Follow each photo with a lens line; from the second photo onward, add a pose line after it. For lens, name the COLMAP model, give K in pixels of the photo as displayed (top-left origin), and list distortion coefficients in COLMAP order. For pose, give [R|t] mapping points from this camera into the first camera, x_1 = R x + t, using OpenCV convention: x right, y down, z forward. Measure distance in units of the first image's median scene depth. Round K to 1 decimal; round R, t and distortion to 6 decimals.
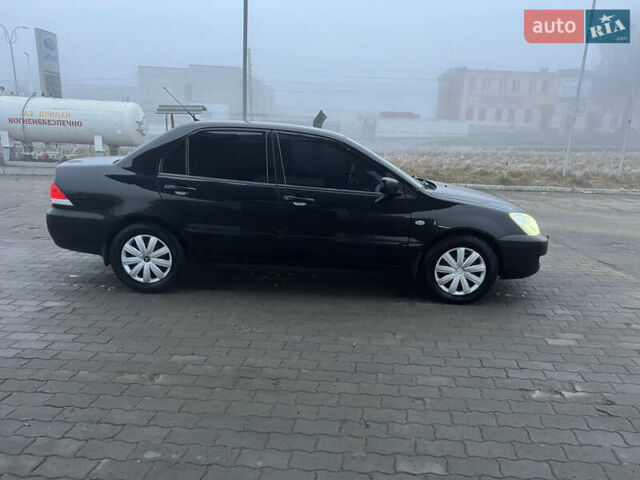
lens RADIAL K [[450.5, 0, 320.0], [0, 450.5, 240.0], [0, 0, 1]] dist [0.070845, -0.080684]
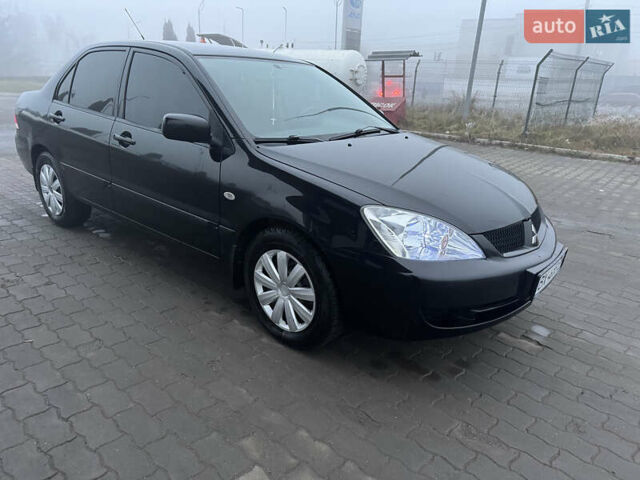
lens RADIAL K [[450.5, 0, 320.0], [0, 450.5, 240.0], [0, 0, 1]] dist [0.070845, -0.080684]
pose [[0.780202, 0.211533, -0.588675, 0.661123], [-0.162103, 0.977309, 0.136341, -0.079152], [0.604158, -0.010948, 0.796789, 0.560383]]
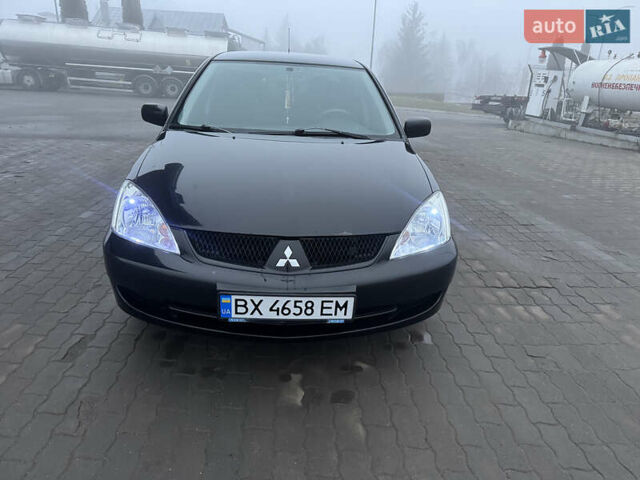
lens RADIAL K [[450.5, 0, 320.0], [0, 450.5, 240.0], [0, 0, 1]] dist [0.070845, -0.080684]
pose [[0.093343, 0.308753, -0.946551, 0.972793], [-0.272285, 0.922375, 0.274016, -0.205843], [0.957679, 0.232154, 0.170166, 1.124741]]
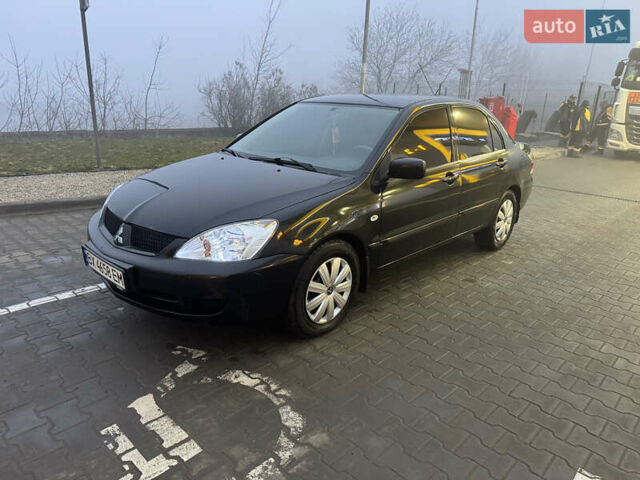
lens RADIAL K [[450.5, 0, 320.0], [0, 450.5, 240.0], [0, 0, 1]] dist [0.070845, -0.080684]
pose [[-0.680232, 0.155142, -0.716390, 0.812114], [-0.224392, 0.886348, 0.405014, -0.383697], [0.697805, 0.436256, -0.568110, 1.768727]]
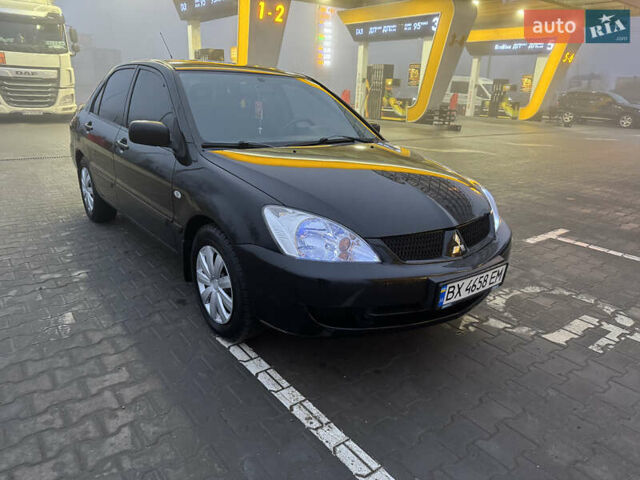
lens RADIAL K [[450.5, 0, 320.0], [0, 450.5, 240.0], [0, 0, 1]] dist [0.070845, -0.080684]
pose [[0.634348, 0.228977, -0.738358, 0.832313], [-0.190851, 0.971948, 0.137451, -0.100897], [0.749119, 0.053725, 0.660253, 0.685918]]
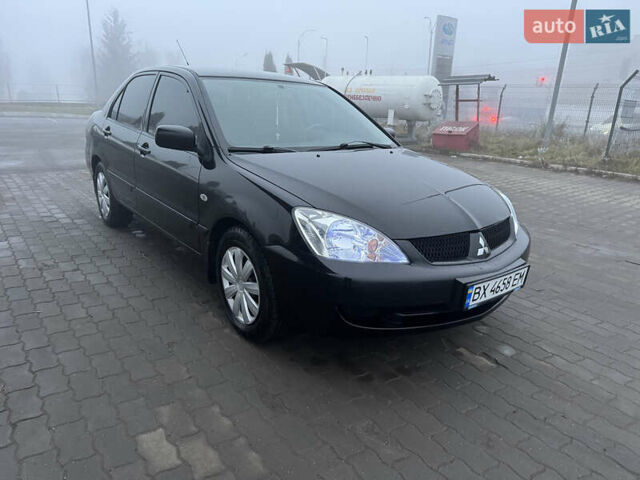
lens RADIAL K [[450.5, 0, 320.0], [0, 450.5, 240.0], [0, 0, 1]] dist [0.070845, -0.080684]
pose [[0.636622, 0.219209, -0.739364, 0.820152], [-0.196823, 0.973183, 0.119061, -0.087607], [0.745636, 0.069727, 0.662695, 0.651012]]
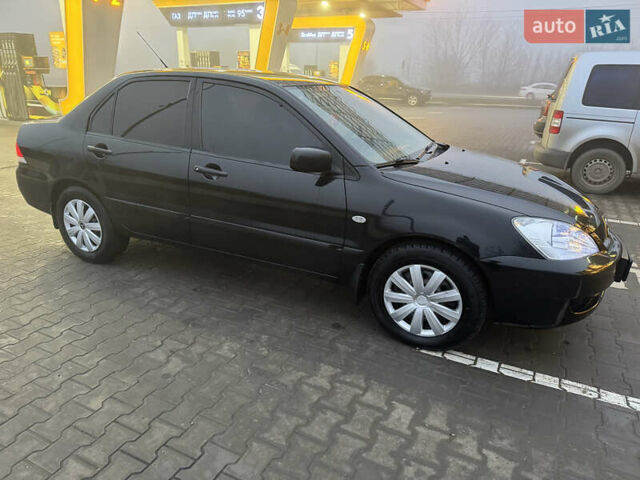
lens RADIAL K [[450.5, 0, 320.0], [0, 450.5, 240.0], [0, 0, 1]] dist [0.070845, -0.080684]
pose [[0.903931, 0.119118, -0.410754, 0.425985], [-0.079566, 0.990501, 0.112147, -0.073605], [0.420211, -0.068691, 0.904823, 0.365764]]
